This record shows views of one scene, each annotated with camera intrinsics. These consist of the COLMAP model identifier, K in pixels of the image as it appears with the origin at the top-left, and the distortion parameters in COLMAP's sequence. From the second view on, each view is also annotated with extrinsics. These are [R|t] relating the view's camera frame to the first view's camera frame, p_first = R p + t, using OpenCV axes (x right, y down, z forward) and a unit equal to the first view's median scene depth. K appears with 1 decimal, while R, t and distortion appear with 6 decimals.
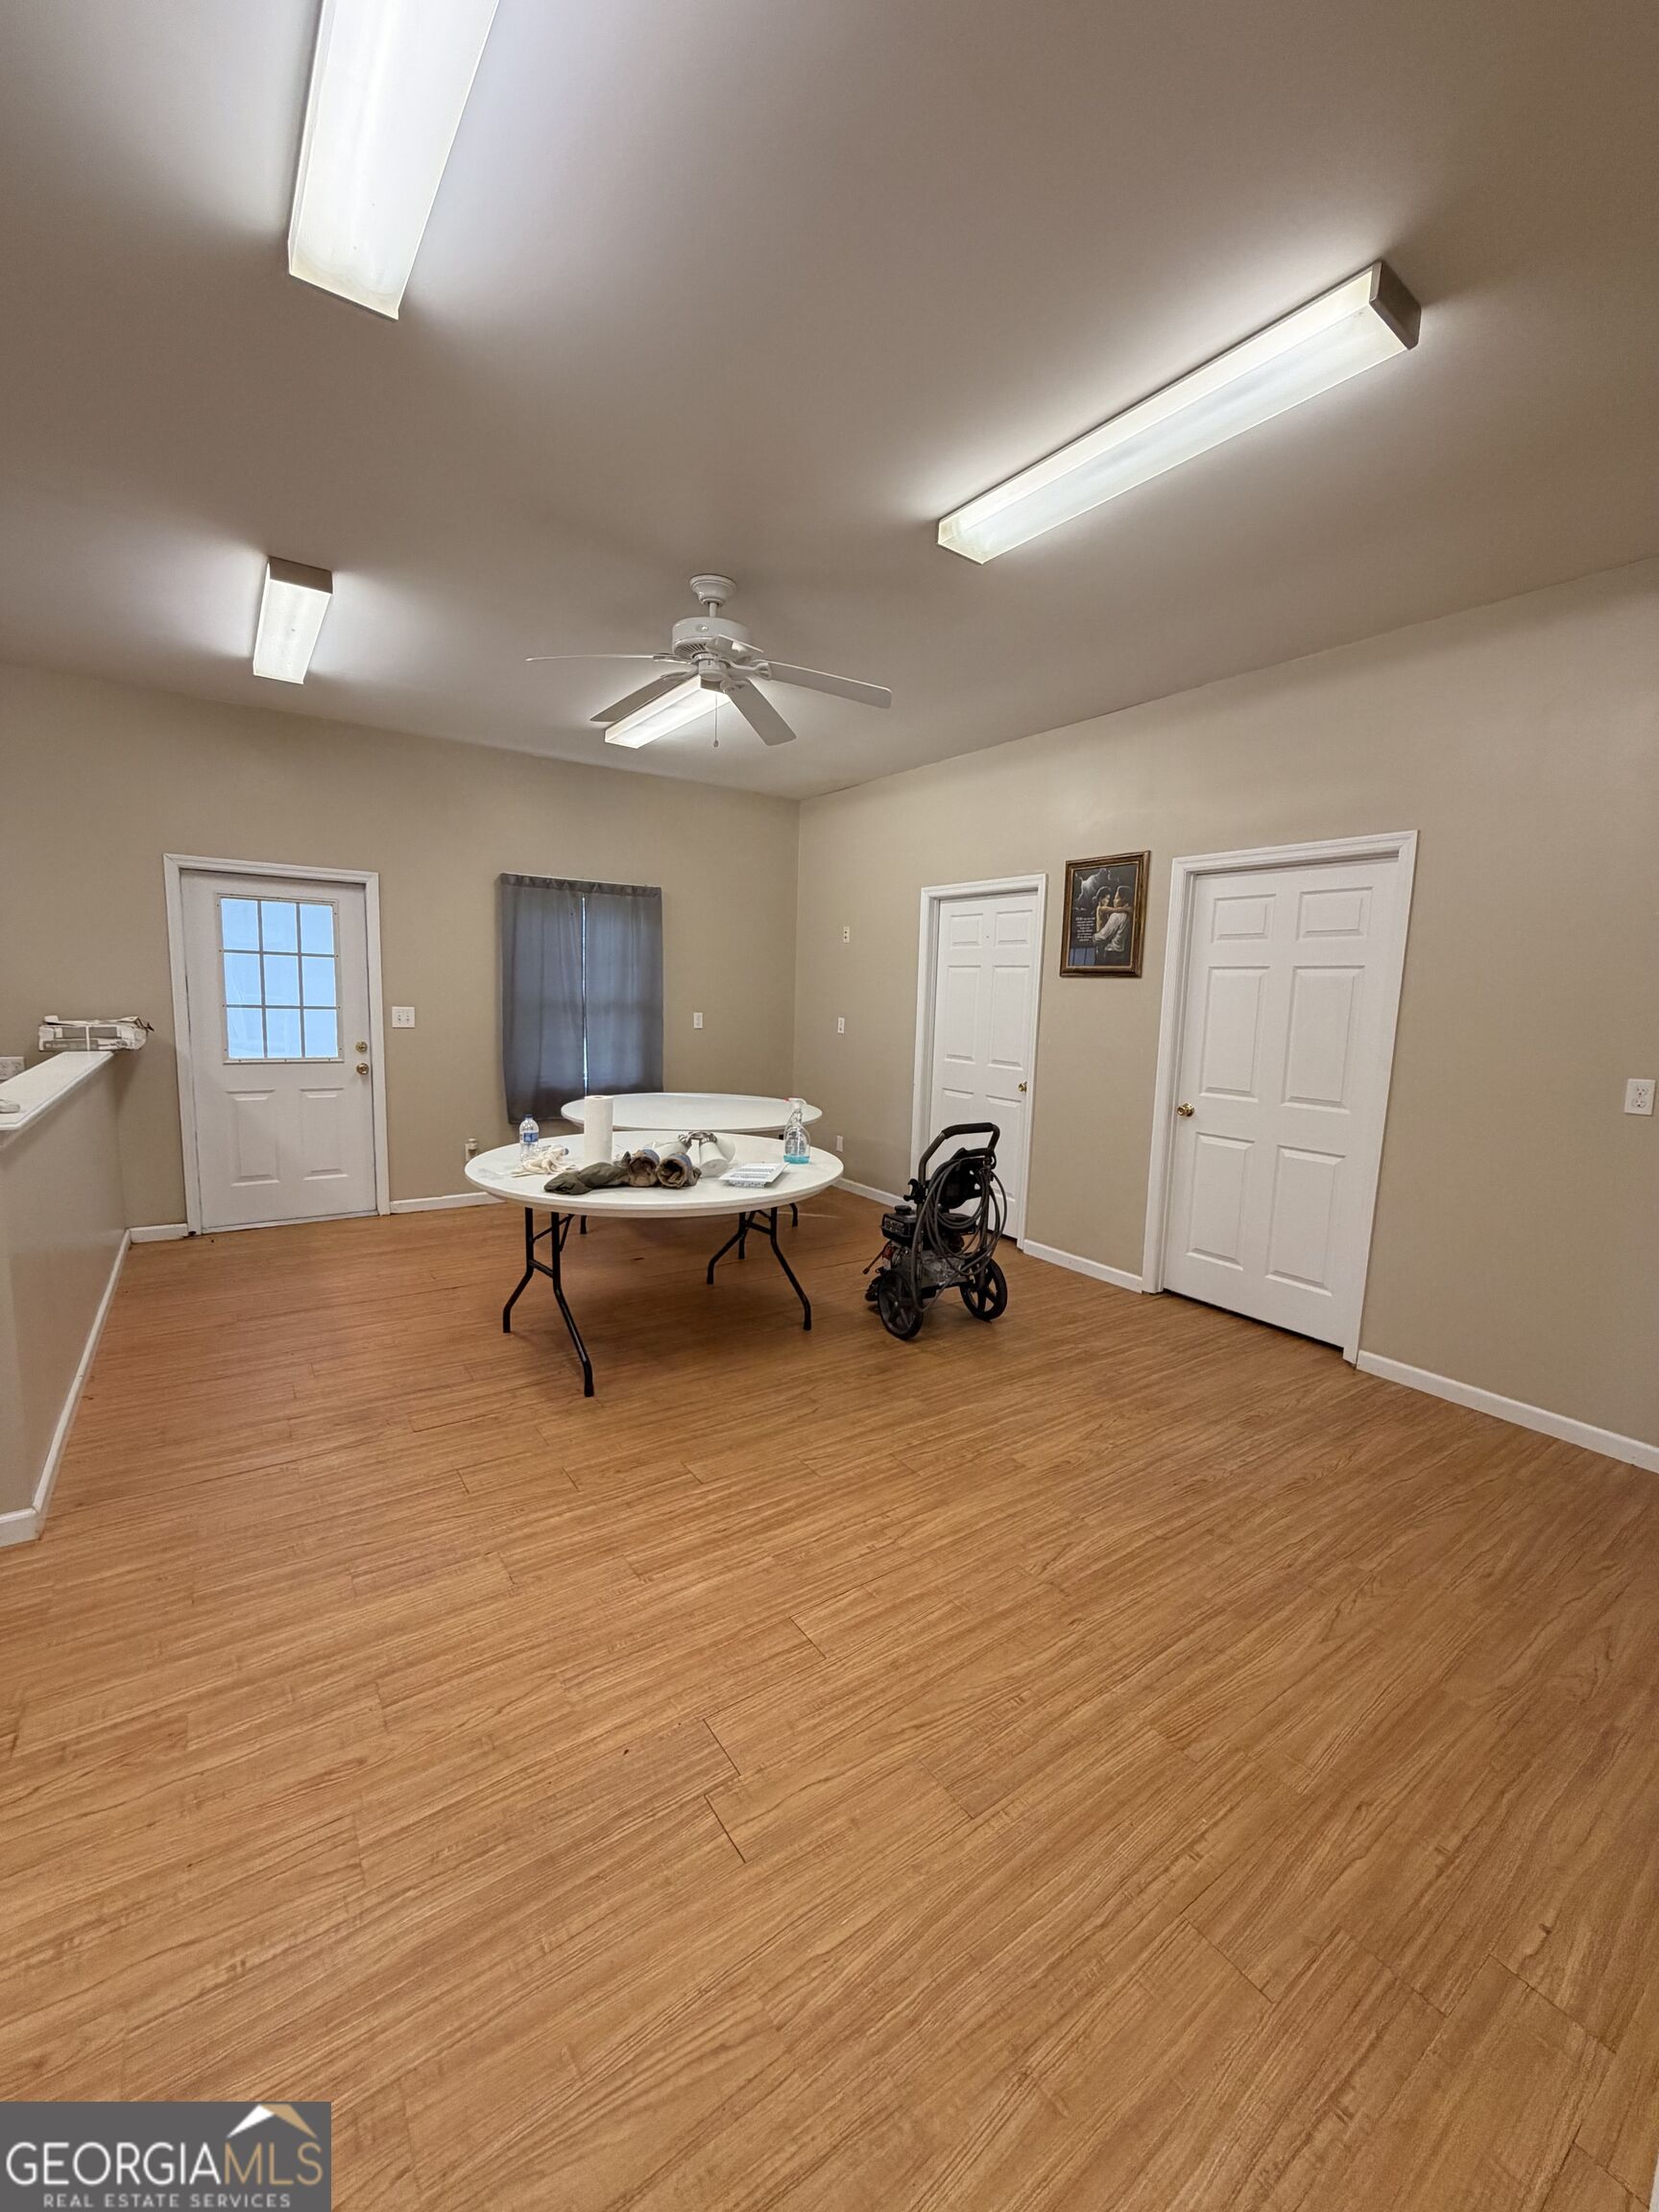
lens RADIAL K [[893.4, 0, 826.5], [0, 893.4, 1109.1], [0, 0, 1]] dist [0.002006, 0.000353]
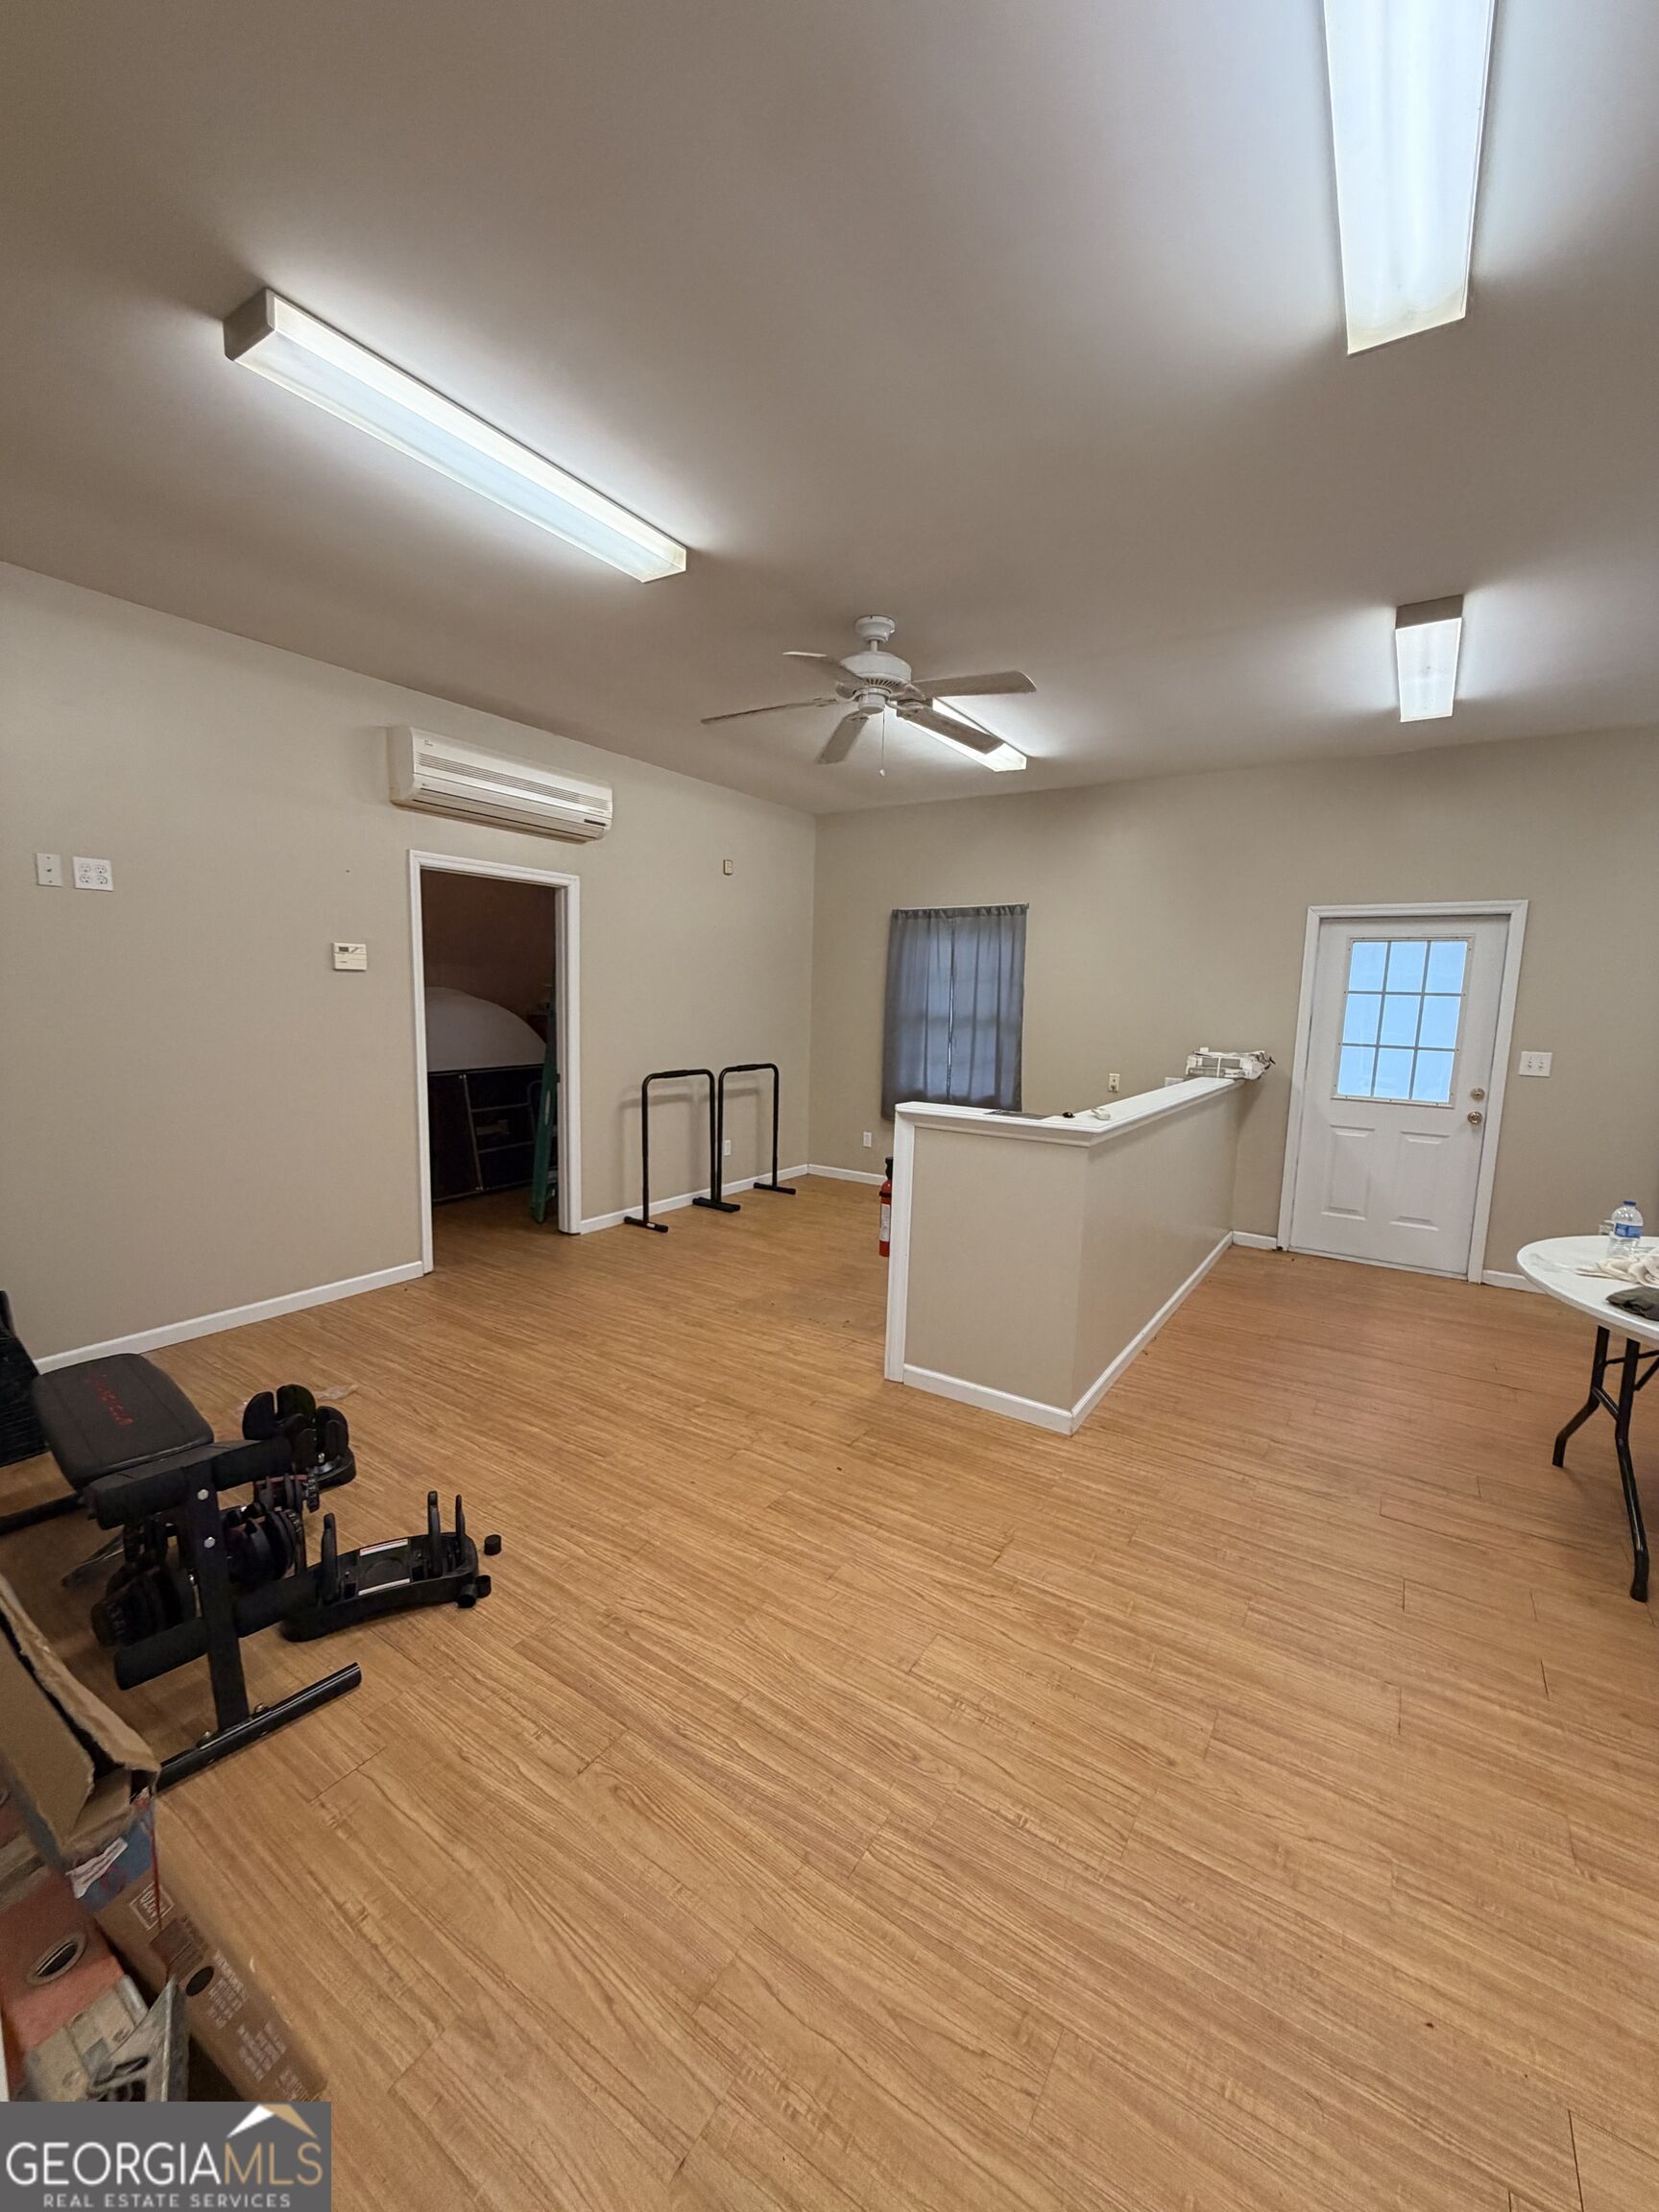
lens RADIAL K [[893.4, 0, 820.3], [0, 893.4, 1102.7], [0, 0, 1]] dist [0.002006, 0.000353]
pose [[0.354811, 0.095473, -0.930051, 0.140599], [-0.137702, 0.989260, 0.049018, -0.021208], [0.924742, 0.110678, 0.364147, 0.085931]]
